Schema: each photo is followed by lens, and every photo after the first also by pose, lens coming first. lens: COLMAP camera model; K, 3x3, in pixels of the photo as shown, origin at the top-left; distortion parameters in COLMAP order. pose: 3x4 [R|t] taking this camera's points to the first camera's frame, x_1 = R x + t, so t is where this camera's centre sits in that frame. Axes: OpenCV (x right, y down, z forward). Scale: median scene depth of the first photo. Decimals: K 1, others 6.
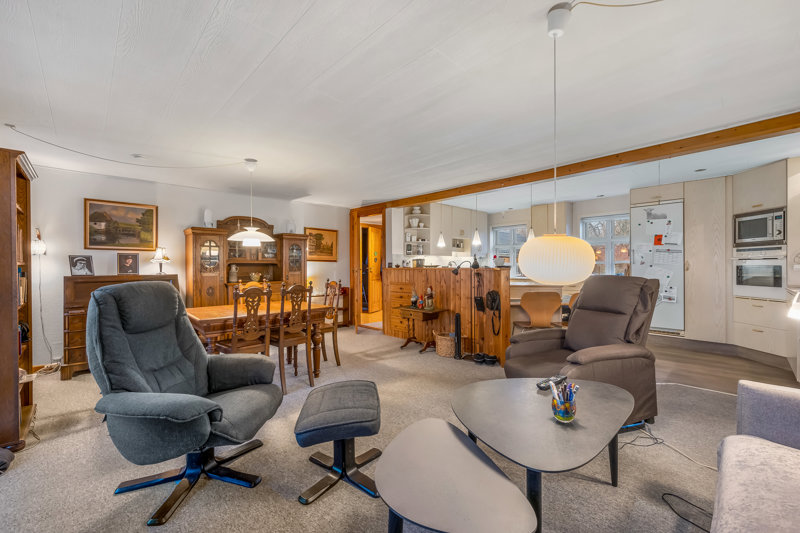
lens RADIAL K [[326.0, 0, 397.9], [0, 326.0, 269.3], [0, 0, 1]] dist [0.004128, -0.000192]
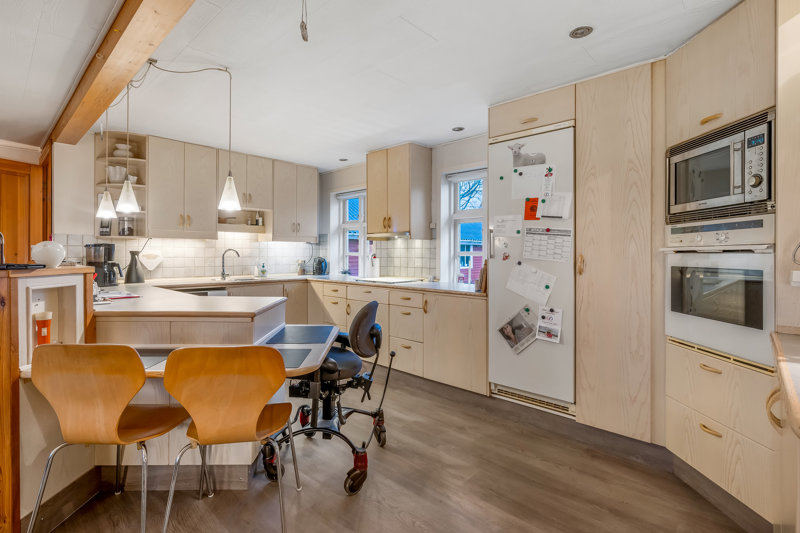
lens RADIAL K [[376.7, 0, 391.4], [0, 376.7, 254.8], [0, 0, 1]] dist [0.004011, 0.000886]
pose [[0.999159, 0.007061, 0.040396, 0.634951], [-0.006794, 0.999954, -0.006739, -0.019919], [-0.040441, 0.006458, 0.999161, 0.509899]]
